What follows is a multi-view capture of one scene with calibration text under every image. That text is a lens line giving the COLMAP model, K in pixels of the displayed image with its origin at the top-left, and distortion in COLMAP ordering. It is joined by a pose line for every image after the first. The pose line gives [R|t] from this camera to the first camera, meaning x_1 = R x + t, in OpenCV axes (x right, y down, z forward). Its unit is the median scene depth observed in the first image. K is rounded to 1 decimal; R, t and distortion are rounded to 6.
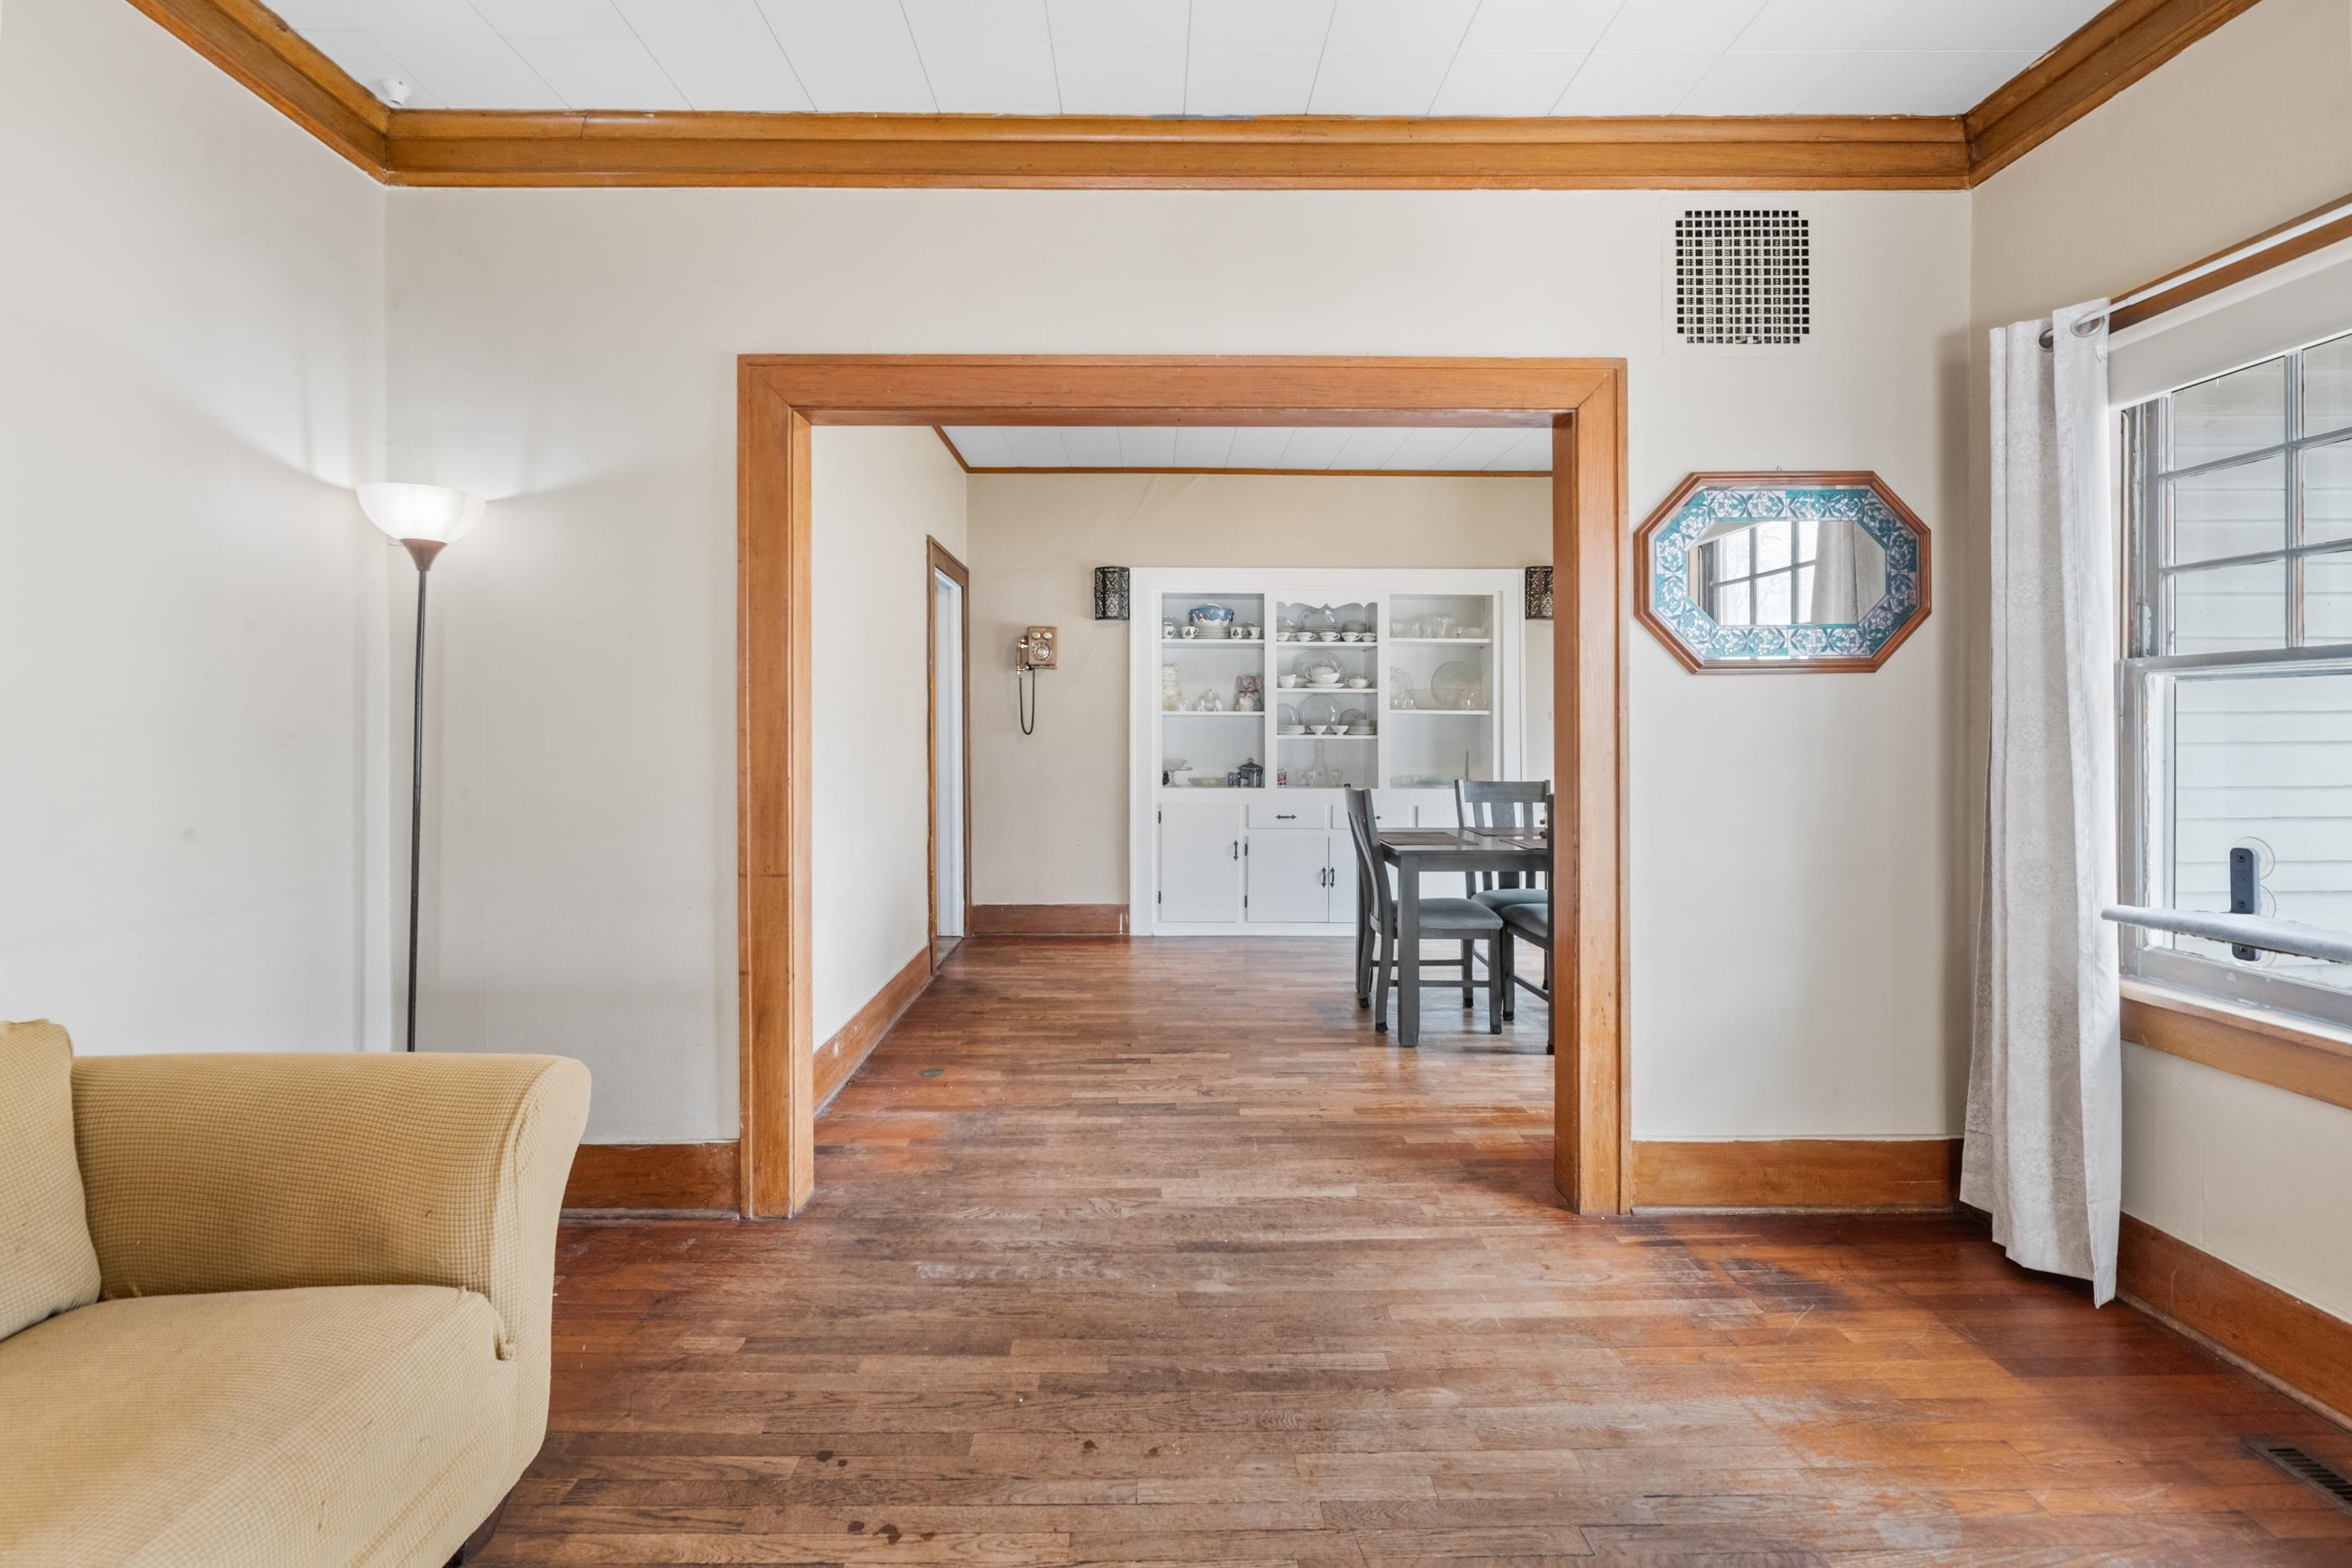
lens RADIAL K [[1032.9, 0, 1169.3], [0, 1032.9, 730.2], [0, 0, 1]] dist [-0.001041, -0.000506]
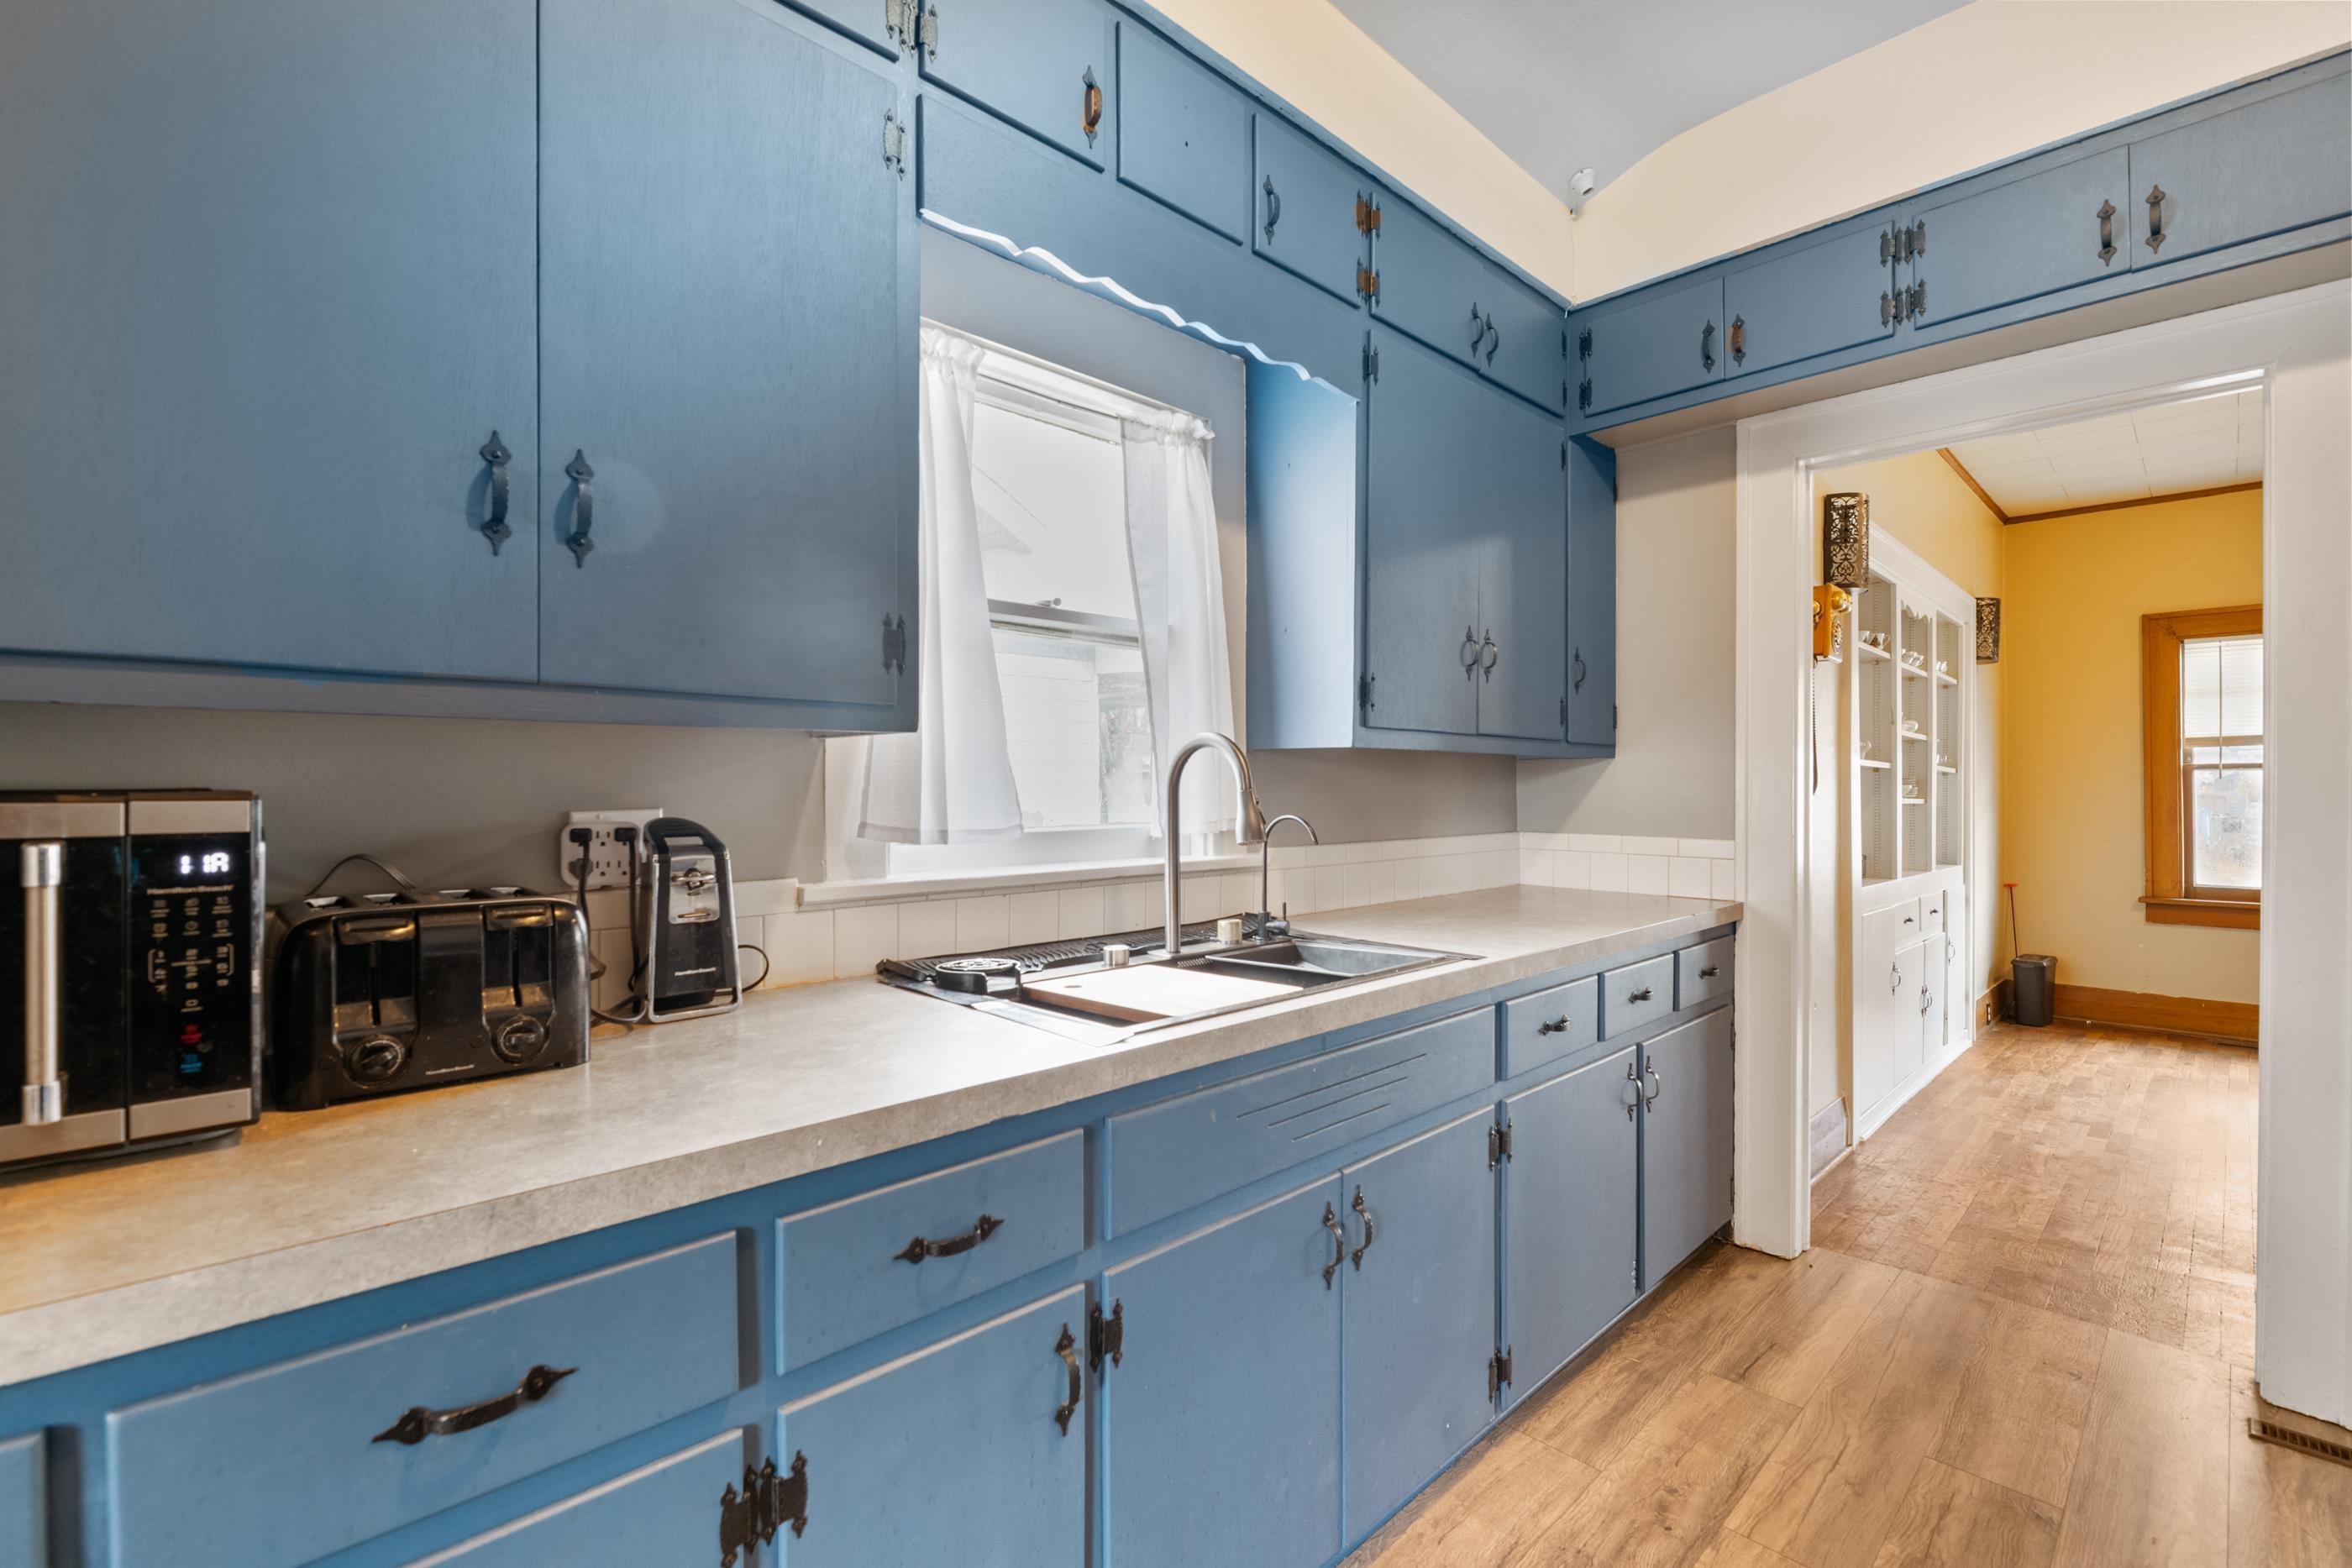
lens RADIAL K [[1019.4, 0, 1171.3], [0, 1019.4, 790.4], [0, 0, 1]] dist [-0.000852, -0.001053]
pose [[0.736391, 0.007520, 0.676514, -0.778704], [-0.010350, 0.999946, 0.000151, 0.006488], [-0.676477, -0.007114, 0.736429, 0.931822]]
